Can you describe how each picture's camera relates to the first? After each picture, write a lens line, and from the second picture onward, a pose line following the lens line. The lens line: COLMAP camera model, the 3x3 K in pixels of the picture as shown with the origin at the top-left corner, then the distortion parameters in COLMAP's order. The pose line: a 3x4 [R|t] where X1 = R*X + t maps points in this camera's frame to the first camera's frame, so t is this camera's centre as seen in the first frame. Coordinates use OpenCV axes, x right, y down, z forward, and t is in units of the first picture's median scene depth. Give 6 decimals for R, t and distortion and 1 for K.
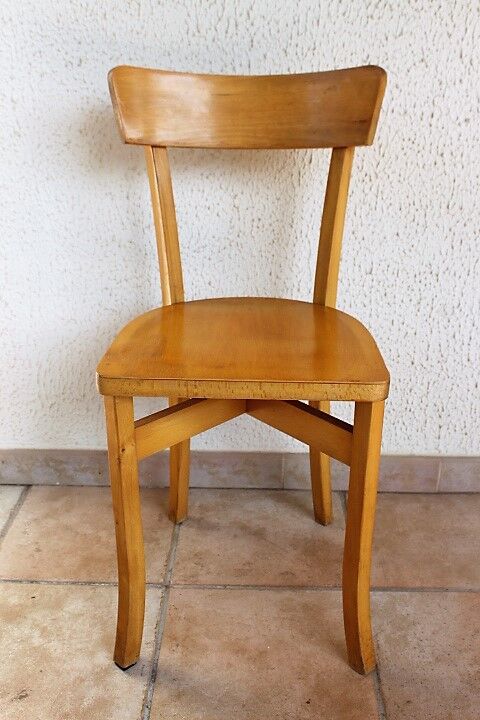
lens RADIAL K [[728.5, 0, 237.3], [0, 728.5, 366.3], [0, 0, 1]] dist [-0.071537, 0.000000]
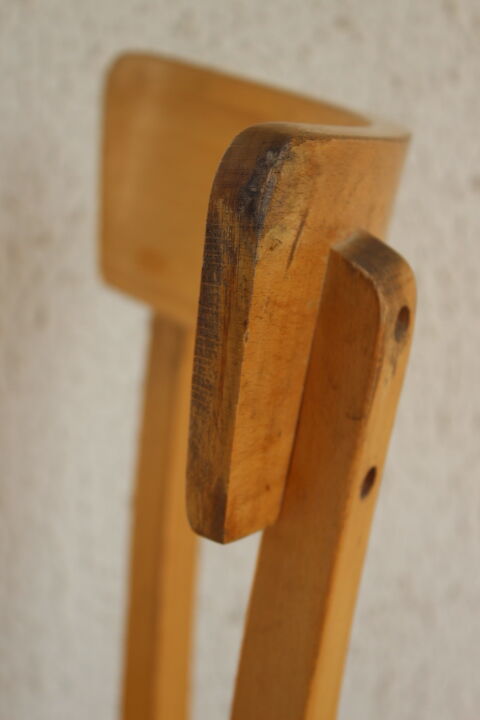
lens RADIAL K [[1589.9, 0, 223.7], [0, 1589.9, 390.2], [0, 0, 1]] dist [0.150693, 0.000000]
pose [[0.983446, -0.057901, 0.171704, 0.052998], [0.080507, 0.988532, -0.127760, -0.142313], [-0.162337, 0.139468, 0.976829, 0.249397]]
